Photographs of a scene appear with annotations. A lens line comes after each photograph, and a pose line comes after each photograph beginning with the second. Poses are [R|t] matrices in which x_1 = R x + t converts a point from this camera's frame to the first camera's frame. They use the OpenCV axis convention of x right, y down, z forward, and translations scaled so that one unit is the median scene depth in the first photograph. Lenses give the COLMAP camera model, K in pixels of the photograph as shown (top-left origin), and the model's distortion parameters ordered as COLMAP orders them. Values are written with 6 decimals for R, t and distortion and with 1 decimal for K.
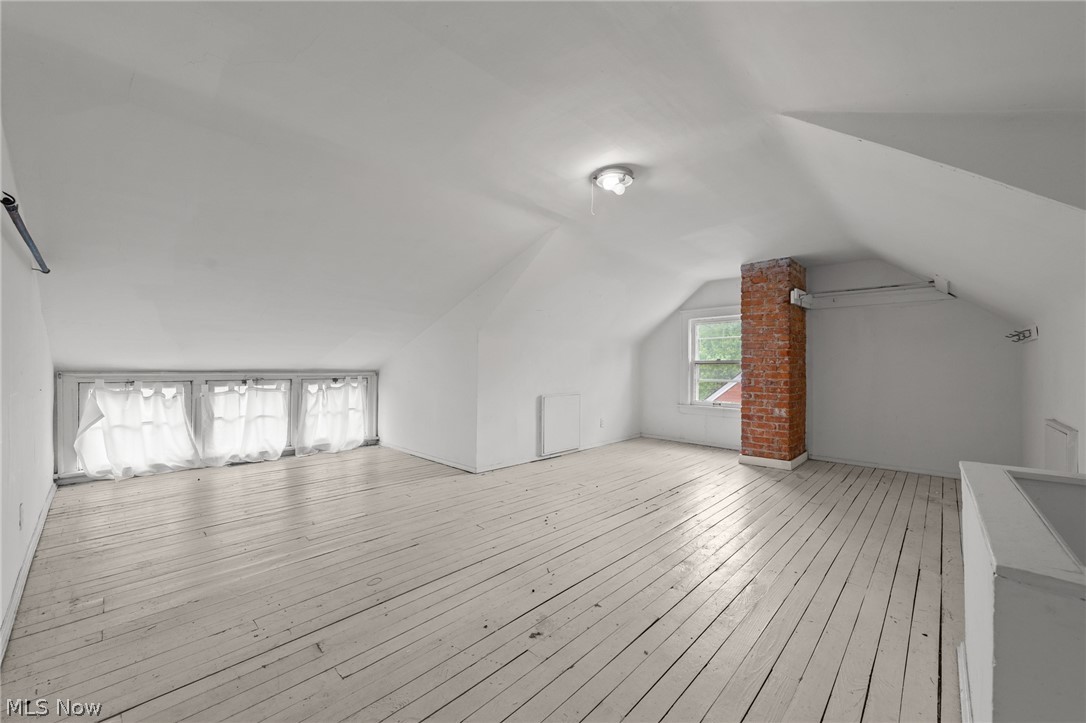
lens RADIAL K [[418.2, 0, 541.9], [0, 418.2, 364.8], [0, 0, 1]] dist [-0.011304, 0.000720]
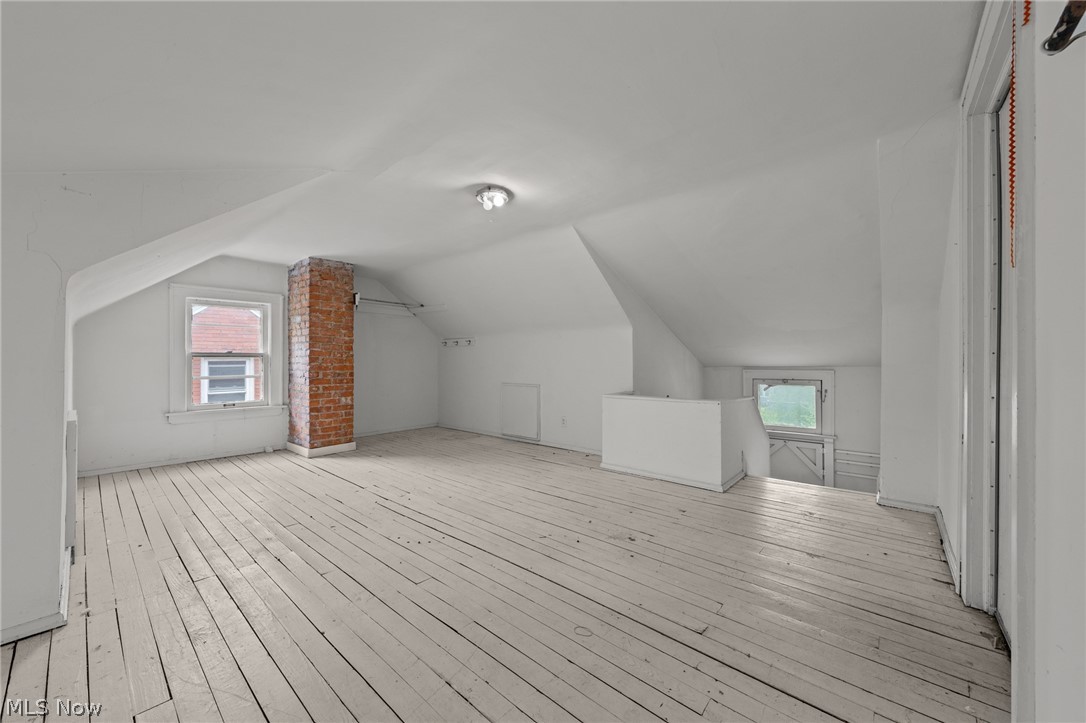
lens RADIAL K [[418.2, 0, 541.6], [0, 418.2, 359.6], [0, 0, 1]] dist [-0.011304, 0.000720]
pose [[-0.058523, -0.003632, 0.998279, -0.559248], [-0.001319, 0.999993, 0.003561, -0.000507], [-0.998285, -0.001108, -0.058527, 0.529775]]
